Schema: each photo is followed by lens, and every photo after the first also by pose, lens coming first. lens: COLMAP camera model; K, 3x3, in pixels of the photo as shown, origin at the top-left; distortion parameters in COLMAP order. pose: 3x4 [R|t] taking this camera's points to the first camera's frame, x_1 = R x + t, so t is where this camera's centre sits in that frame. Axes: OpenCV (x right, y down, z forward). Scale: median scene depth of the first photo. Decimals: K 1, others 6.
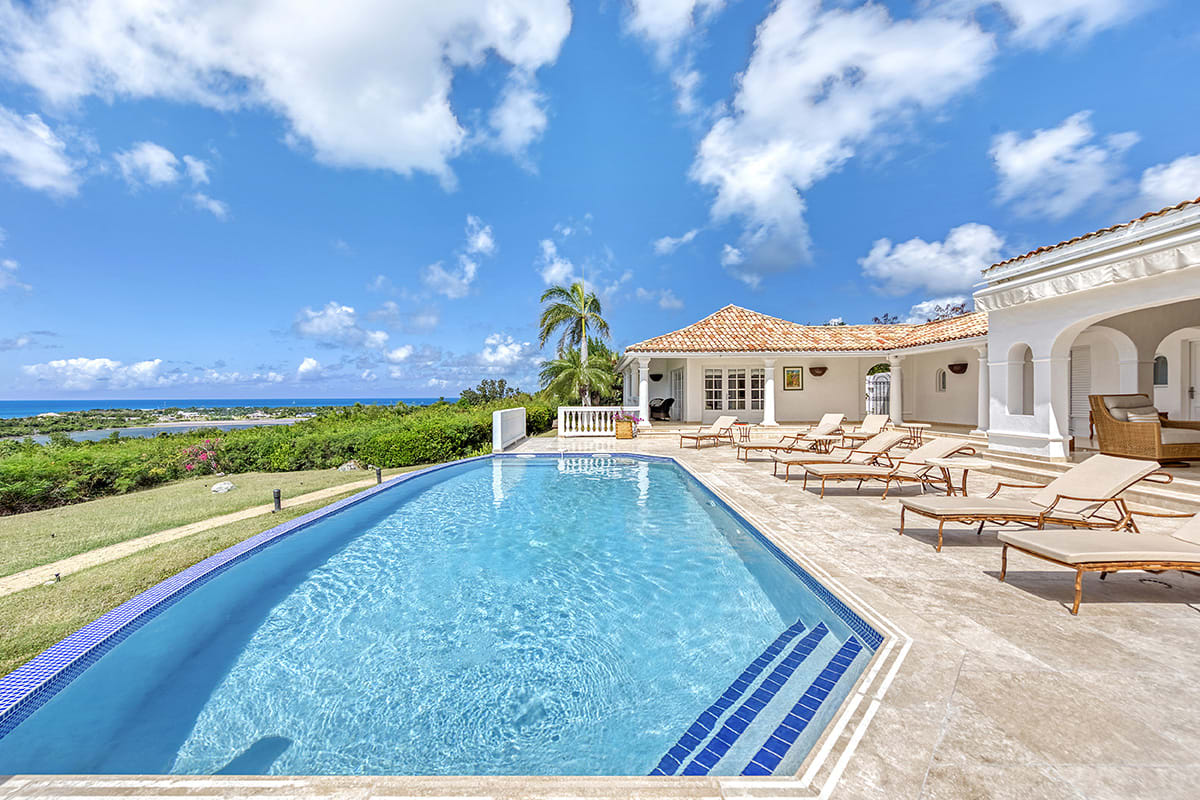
lens RADIAL K [[485.6, 0, 600.0], [0, 485.6, 400.0], [0, 0, 1]] dist [0.012486, -0.000124]
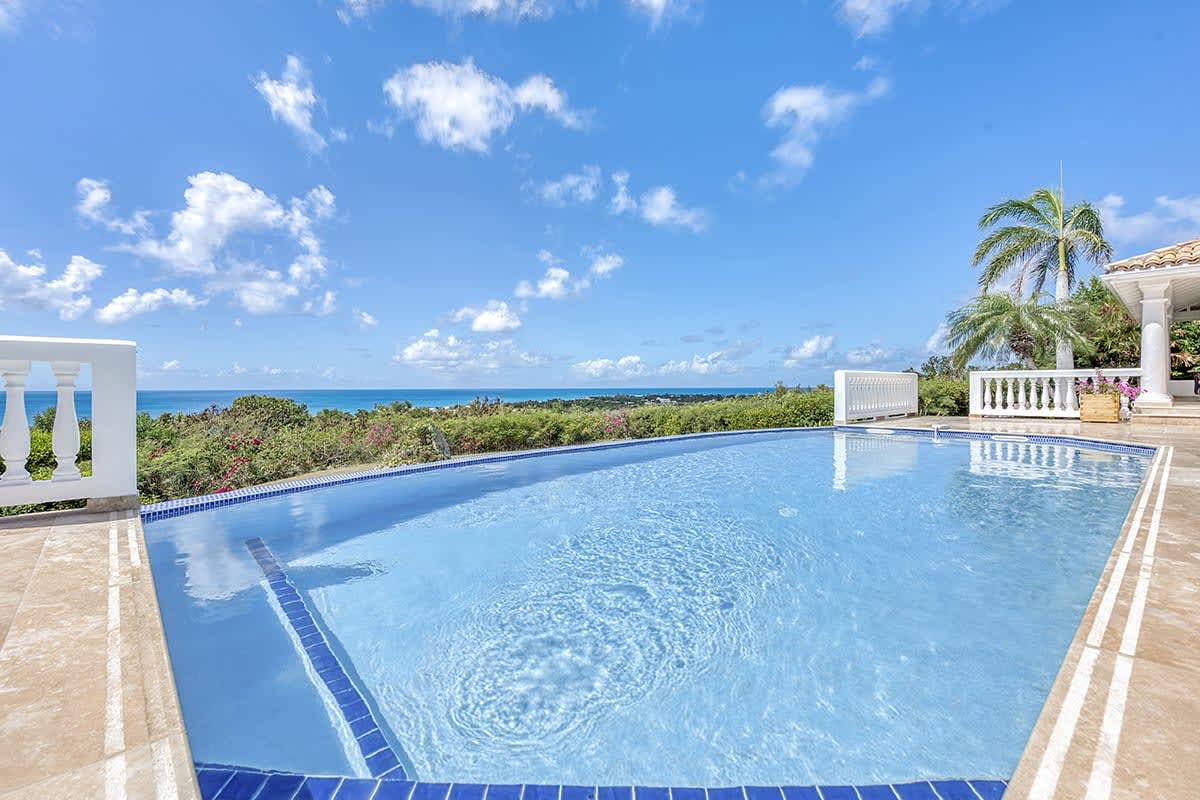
lens RADIAL K [[536.9, 0, 600.0], [0, 536.9, 400.0], [0, 0, 1]] dist [0.004137, 0.000590]
pose [[0.675217, 0.016503, -0.737434, 0.119578], [-0.003315, 0.999807, 0.019339, 0.040434], [0.737611, -0.010613, 0.675142, 0.107369]]
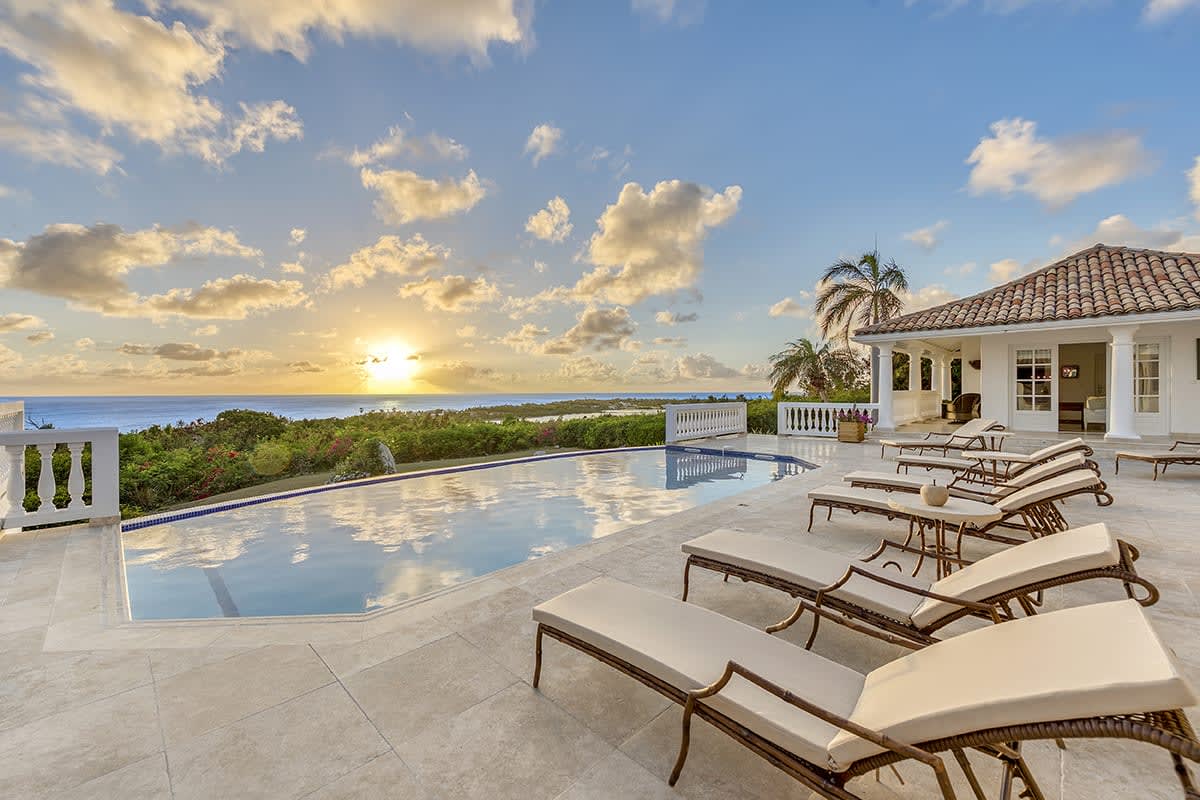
lens RADIAL K [[485.6, 0, 600.0], [0, 485.6, 400.0], [0, 0, 1]] dist [0.012486, -0.000124]
pose [[0.714905, 0.009144, -0.699162, 0.315714], [0.000244, 0.999911, 0.013327, -0.003264], [0.699221, -0.009698, 0.714839, 0.106109]]
